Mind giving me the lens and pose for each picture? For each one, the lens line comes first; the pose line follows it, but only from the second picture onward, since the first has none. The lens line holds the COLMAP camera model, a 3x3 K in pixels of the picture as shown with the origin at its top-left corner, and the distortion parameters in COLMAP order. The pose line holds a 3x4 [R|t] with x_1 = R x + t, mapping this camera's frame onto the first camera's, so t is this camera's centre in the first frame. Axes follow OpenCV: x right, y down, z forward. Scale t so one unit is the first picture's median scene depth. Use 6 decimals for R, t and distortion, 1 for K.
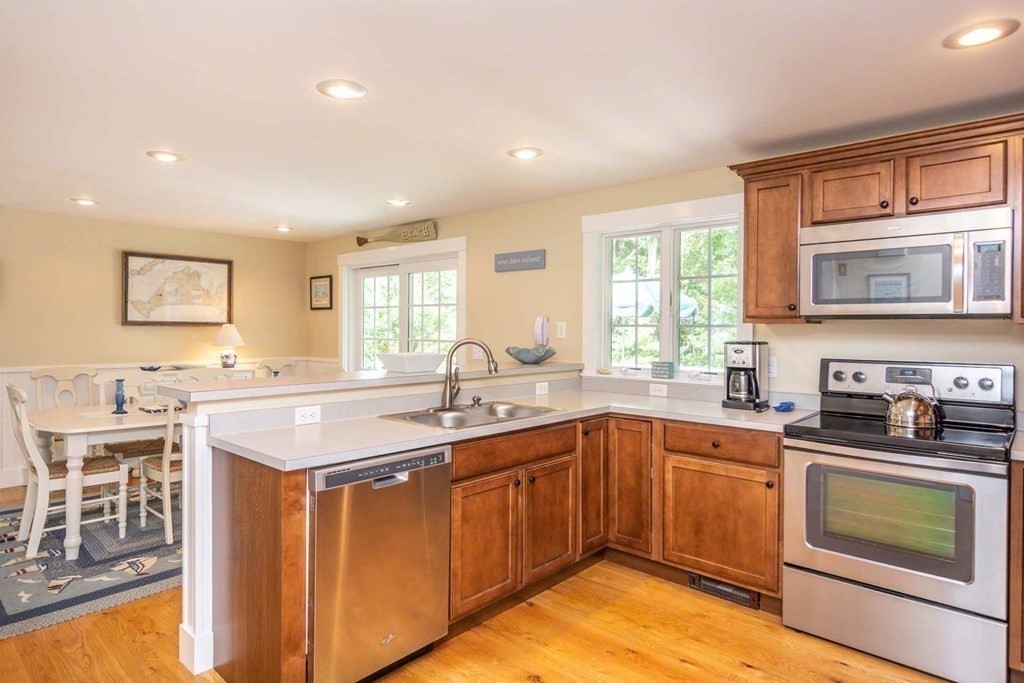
lens RADIAL K [[584.8, 0, 510.8], [0, 584.8, 330.9], [0, 0, 1]] dist [0.004097, 0.000410]
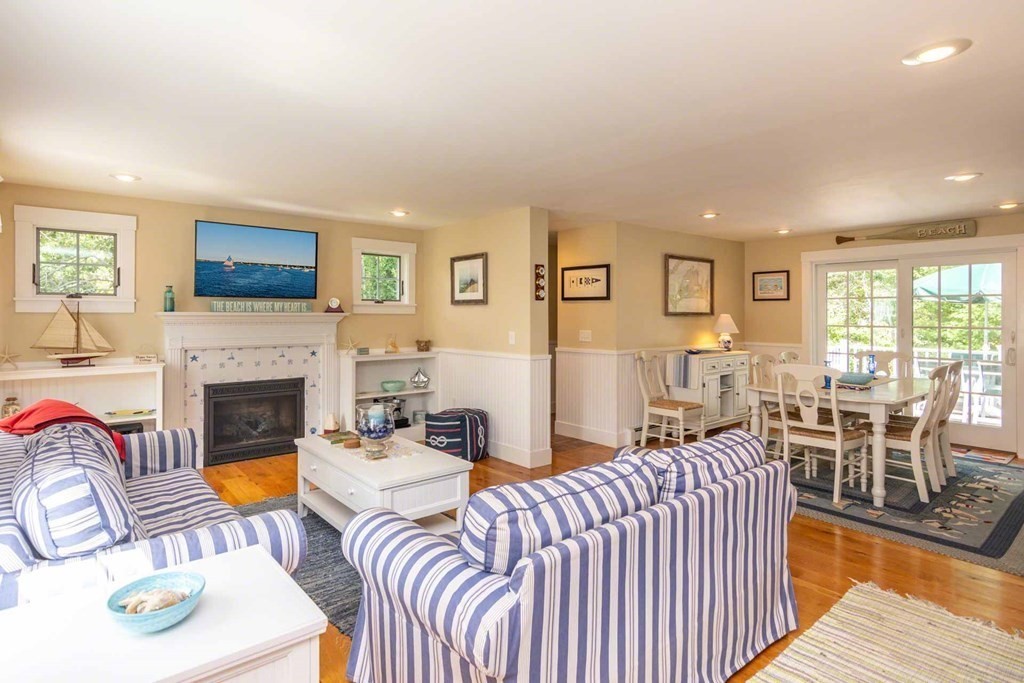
lens RADIAL K [[537.7, 0, 481.6], [0, 537.7, 313.9], [0, 0, 1]] dist [0.001181, -0.000066]
pose [[0.985410, -0.007460, -0.170036, -1.360482], [0.006077, 0.999944, -0.008653, -0.009378], [0.170091, 0.007493, 0.985400, -0.252631]]
